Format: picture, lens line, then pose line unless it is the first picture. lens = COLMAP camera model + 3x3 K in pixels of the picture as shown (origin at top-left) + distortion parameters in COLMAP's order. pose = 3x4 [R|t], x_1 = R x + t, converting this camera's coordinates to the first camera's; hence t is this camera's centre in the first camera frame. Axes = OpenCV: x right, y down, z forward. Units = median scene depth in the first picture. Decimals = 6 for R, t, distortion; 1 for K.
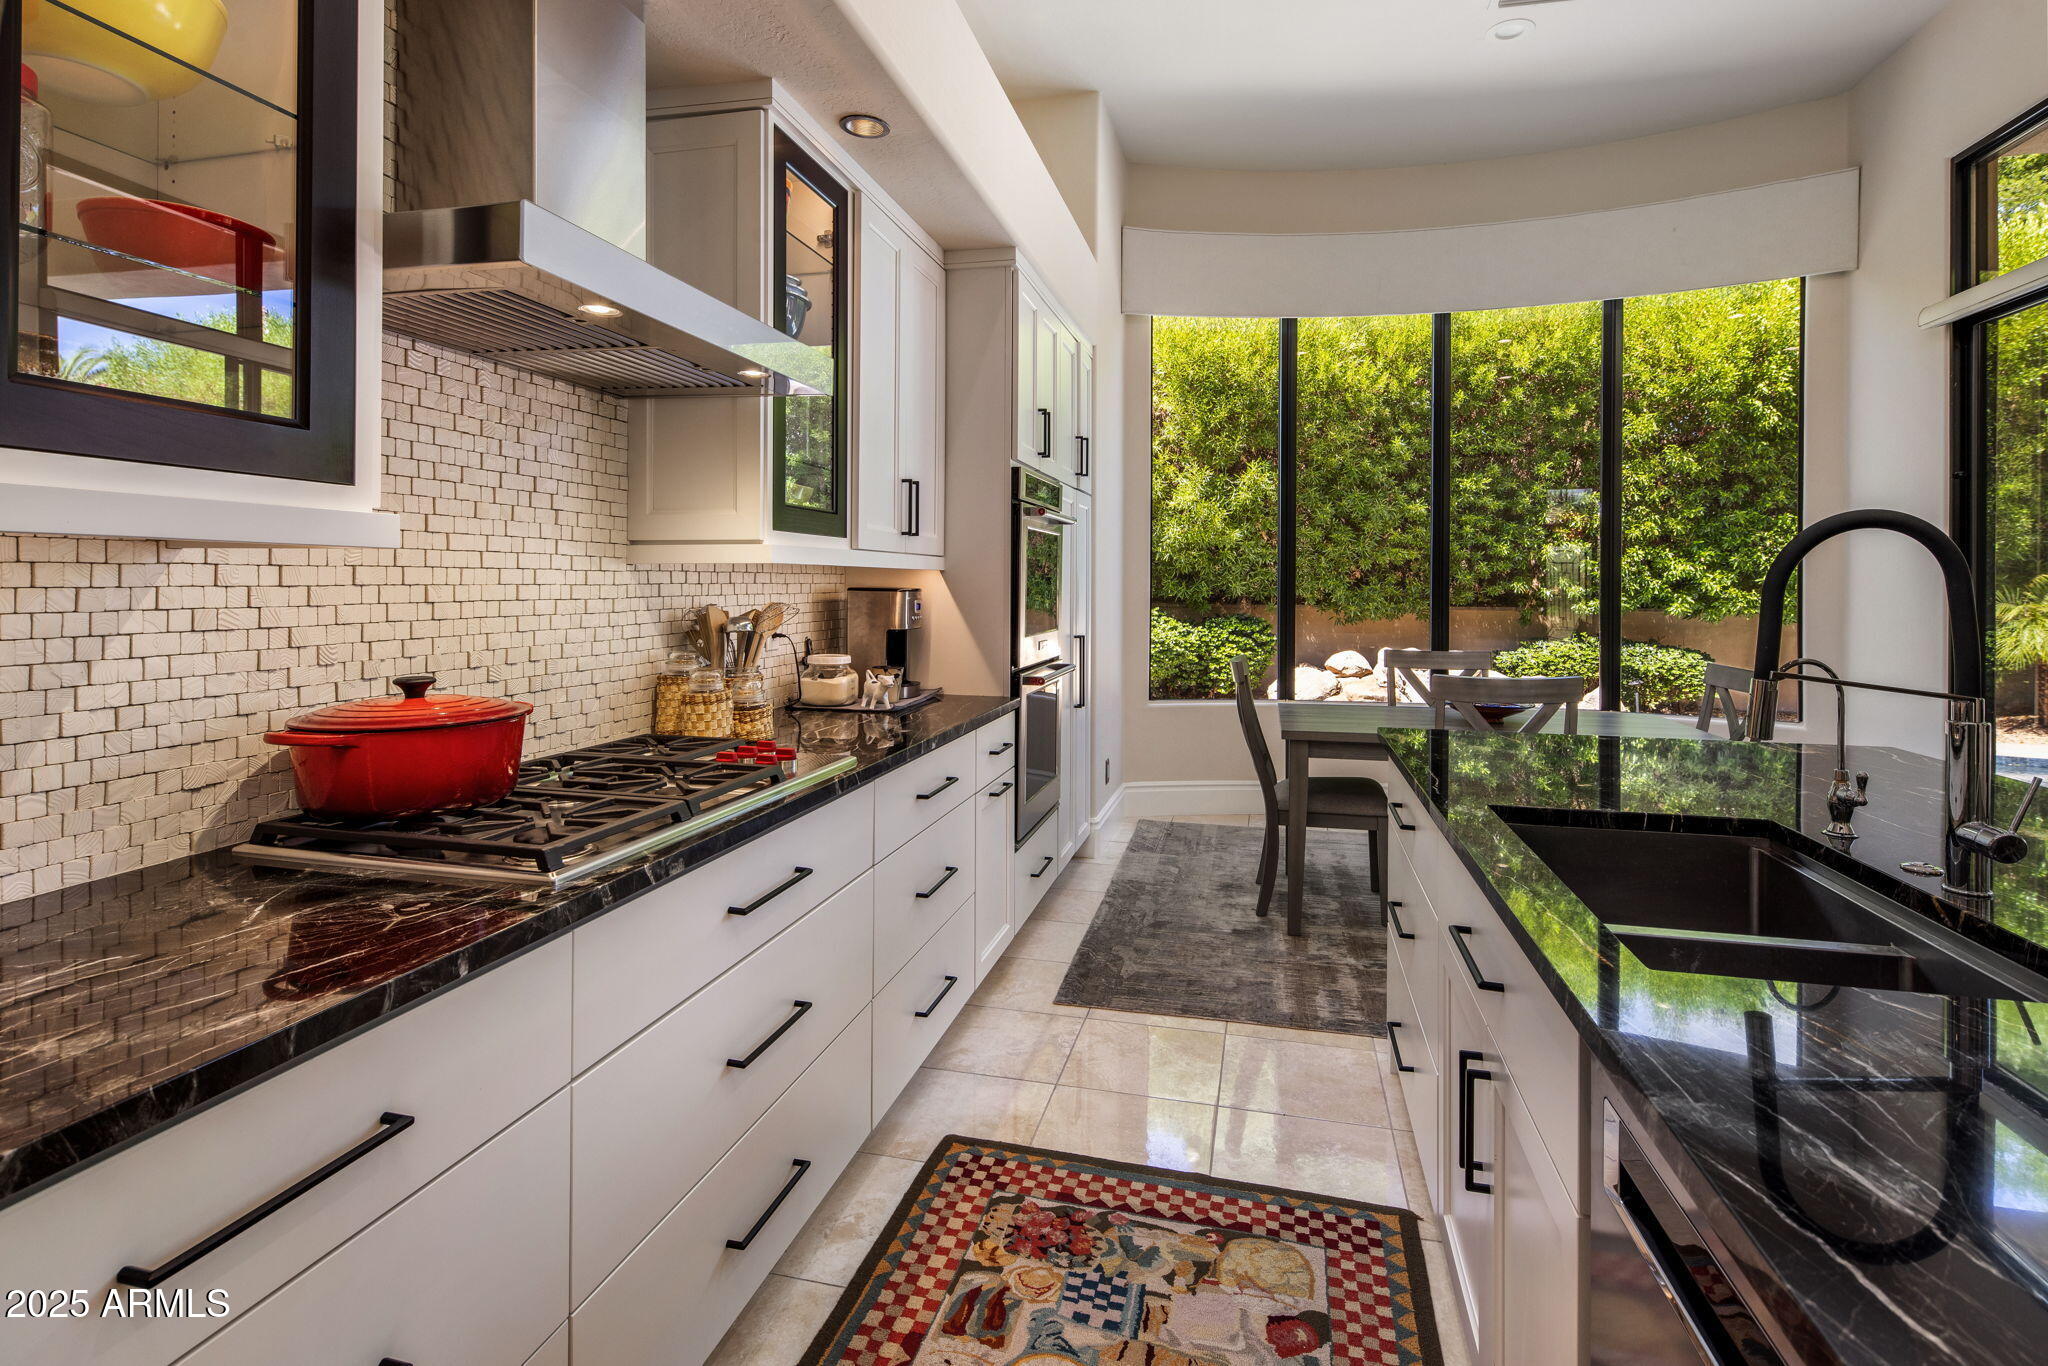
lens RADIAL K [[998.6, 0, 1038.8], [0, 998.6, 591.2], [0, 0, 1]] dist [0.000770, -0.003284]
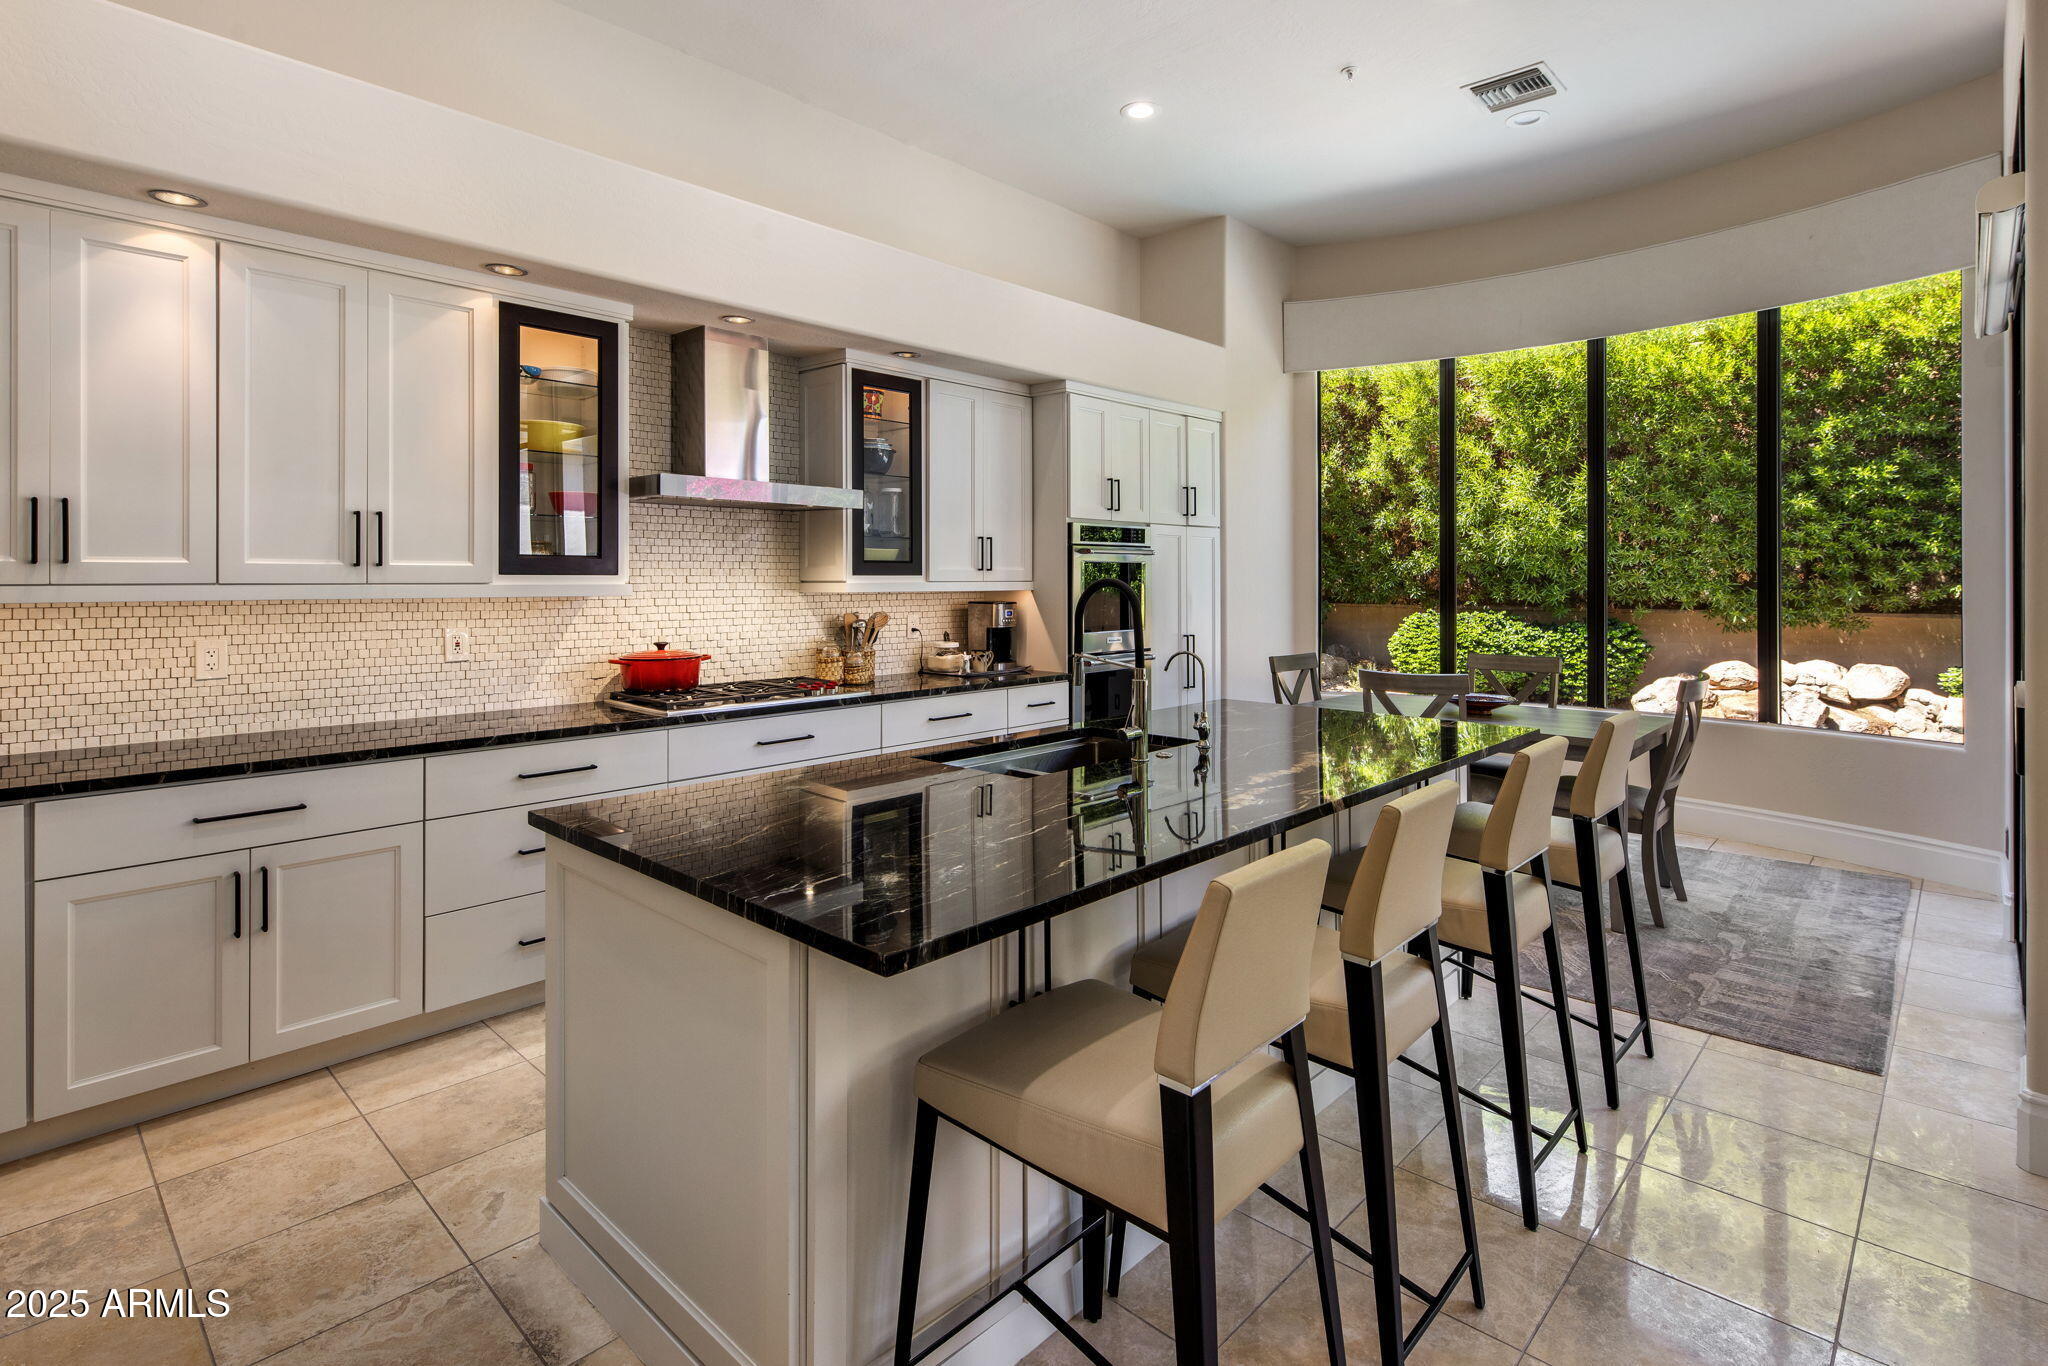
lens RADIAL K [[998.6, 0, 1025.2], [0, 998.6, 575.5], [0, 0, 1]] dist [0.000770, -0.003284]
pose [[0.867672, -0.007796, -0.497076, 1.133981], [0.001548, 0.999915, -0.012981, -0.039626], [0.497135, 0.010494, 0.867610, -0.600280]]
